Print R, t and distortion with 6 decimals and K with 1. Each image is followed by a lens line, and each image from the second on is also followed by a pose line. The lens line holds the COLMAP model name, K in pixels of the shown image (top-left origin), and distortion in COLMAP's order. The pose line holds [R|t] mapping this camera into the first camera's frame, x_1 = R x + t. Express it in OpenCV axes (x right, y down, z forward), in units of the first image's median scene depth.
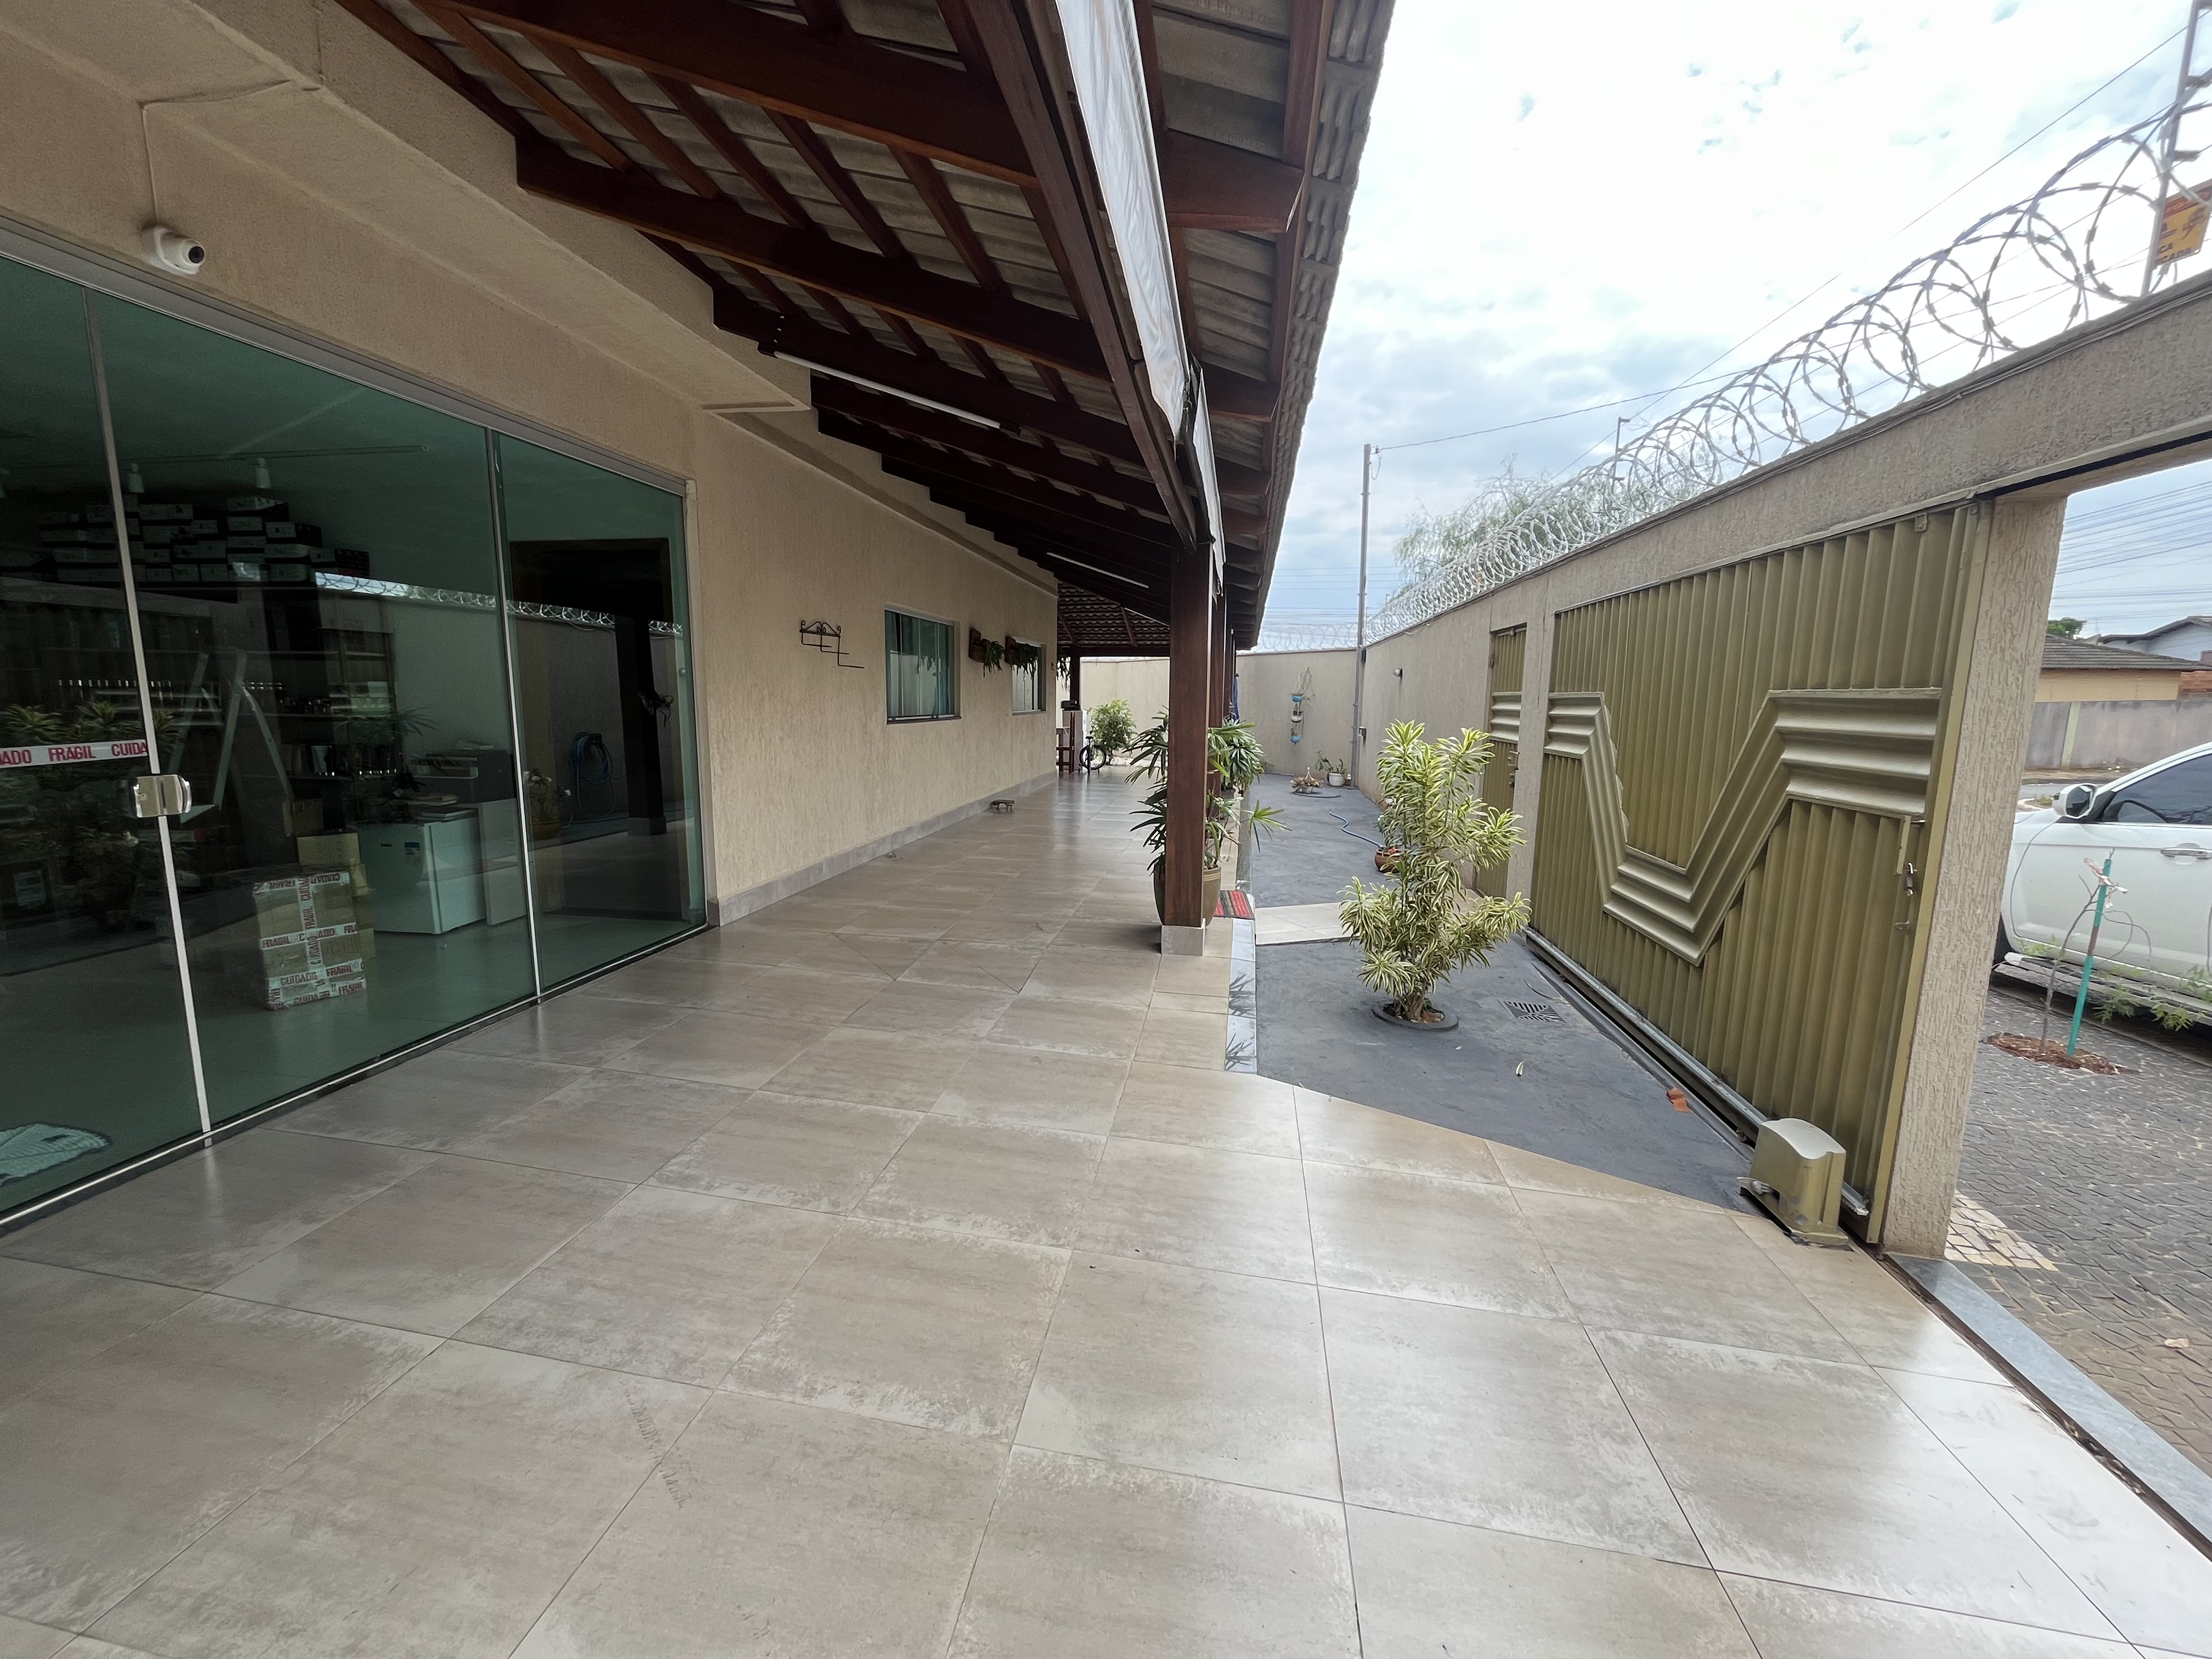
lens RADIAL K [[893.7, 0, 1097.6], [0, 893.7, 824.2], [0, 0, 1]] dist [-0.002645, 0.000094]
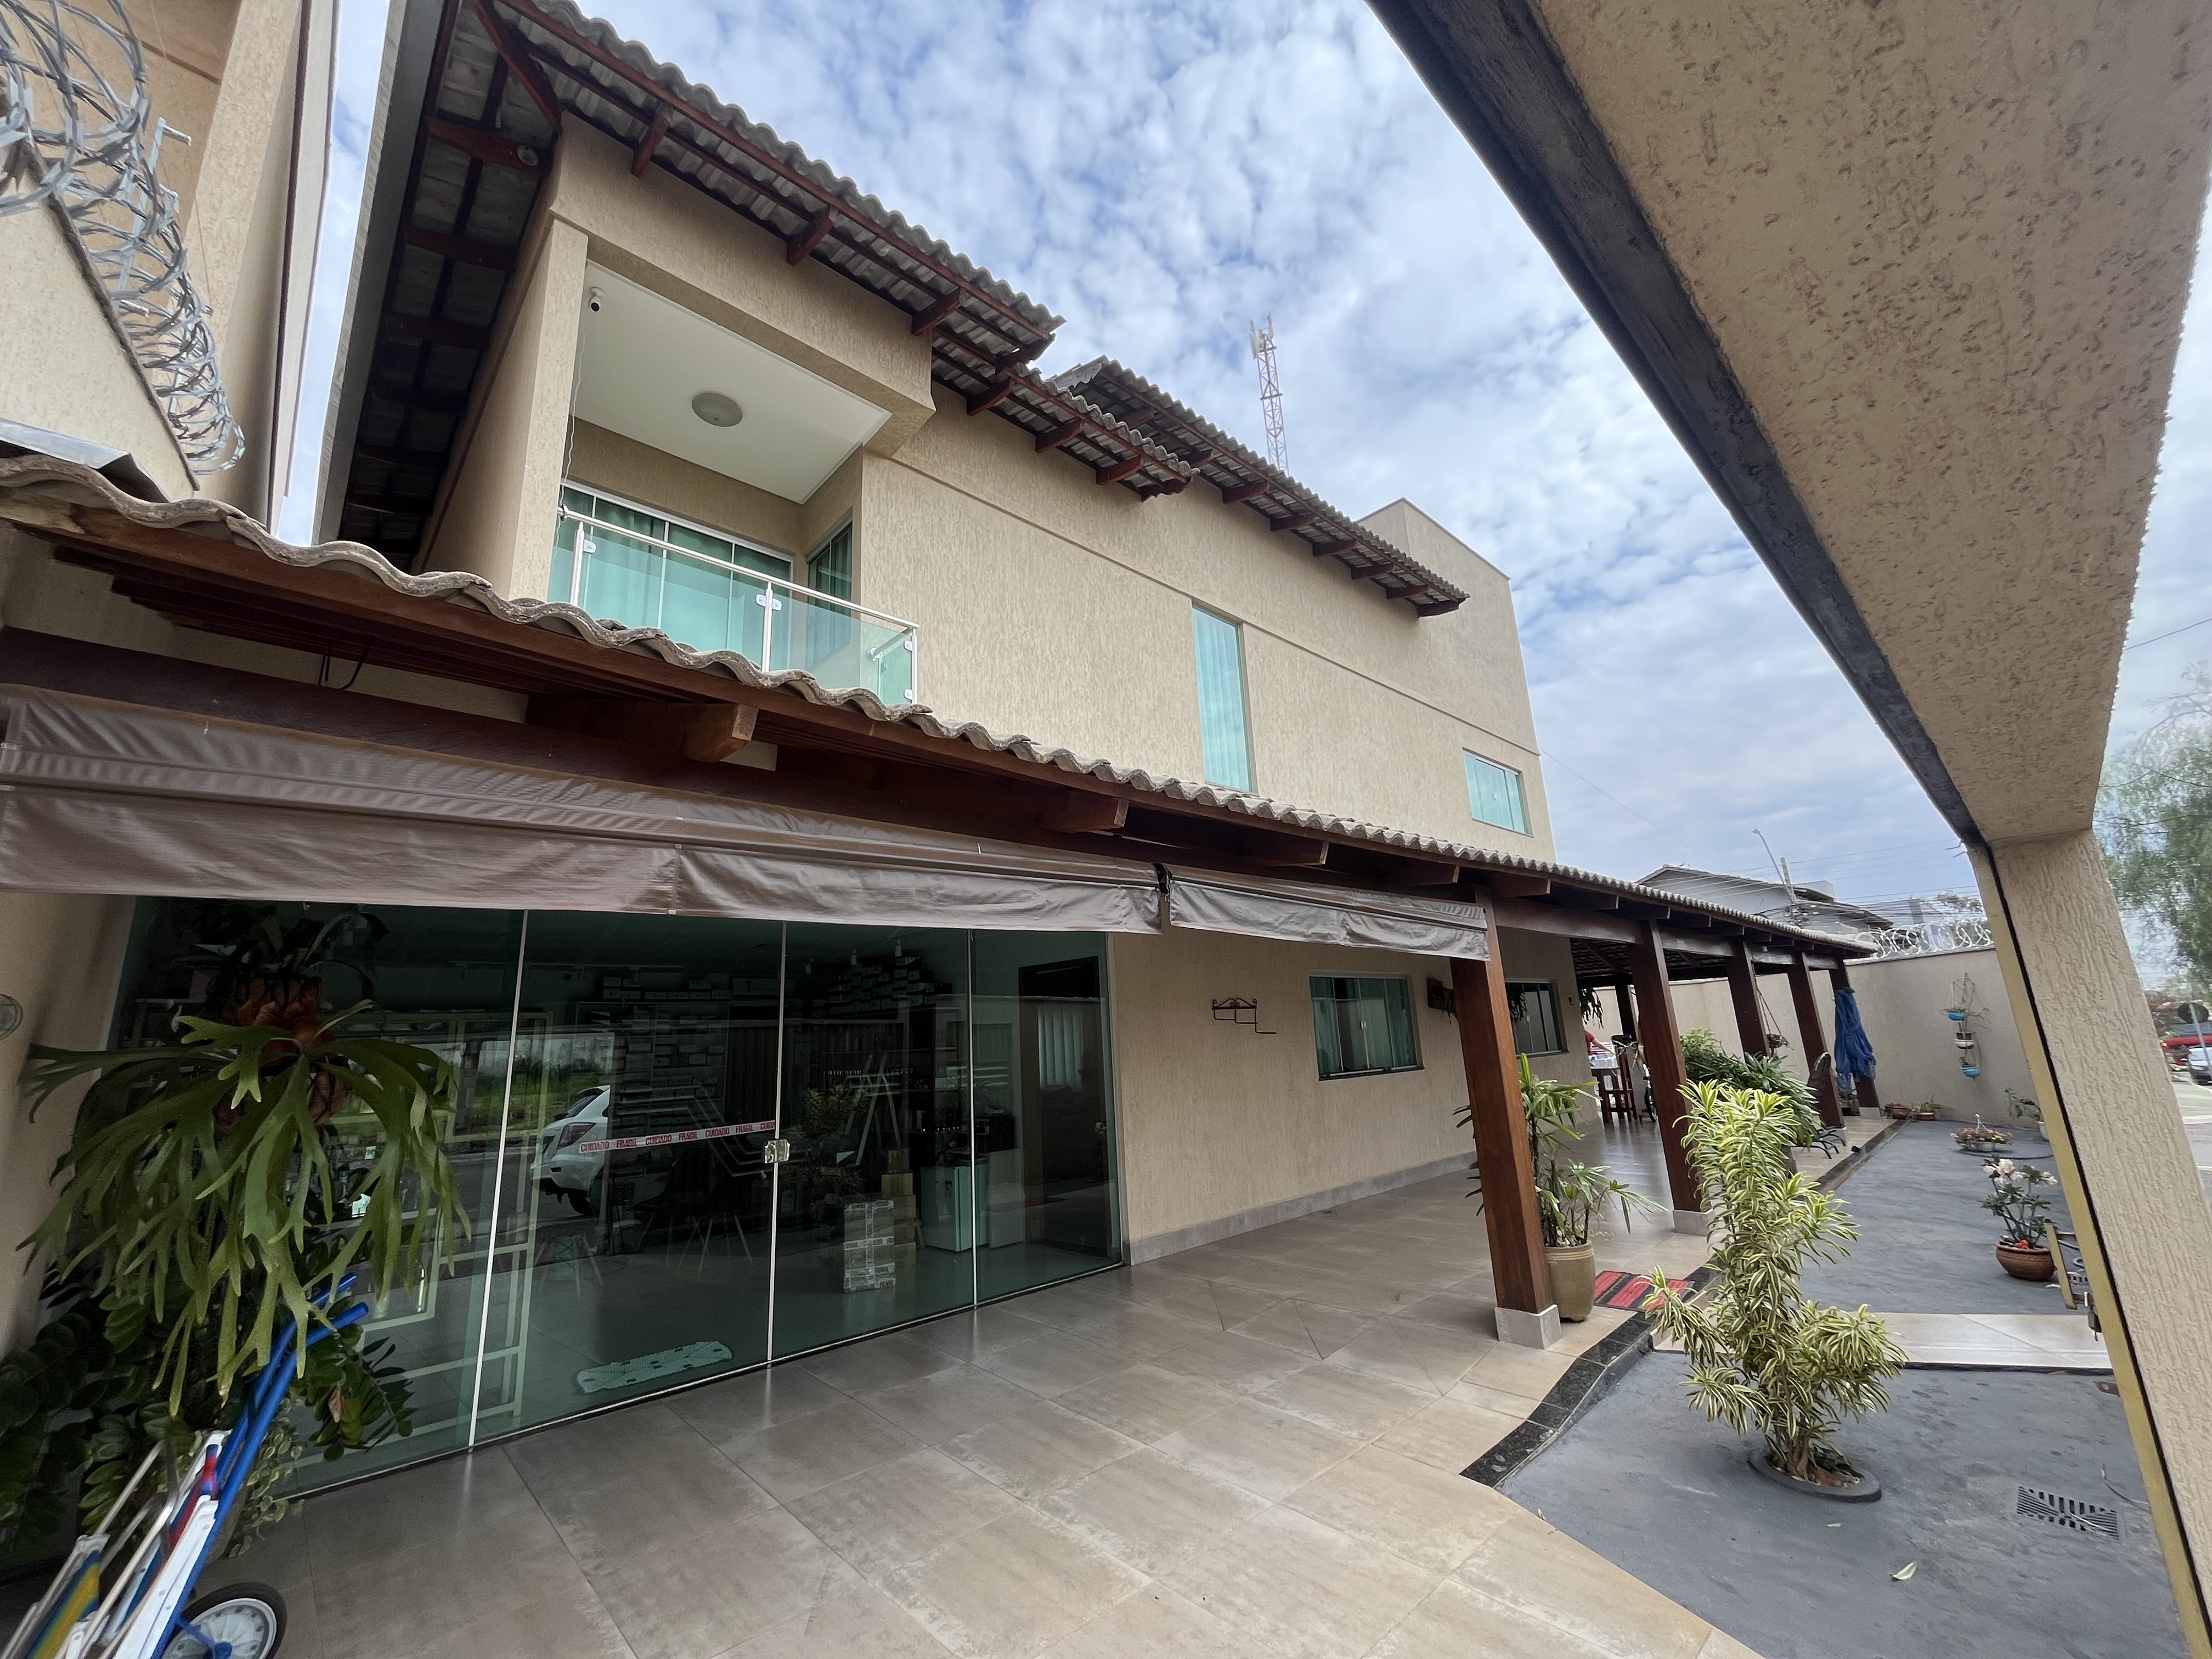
lens RADIAL K [[893.7, 0, 1098.3], [0, 893.7, 828.5], [0, 0, 1]] dist [-0.002645, 0.000094]
pose [[0.791546, -0.190017, -0.580817, 0.420203], [-0.030972, 0.936735, -0.348666, -0.019515], [0.610324, 0.293974, 0.735584, -0.104612]]
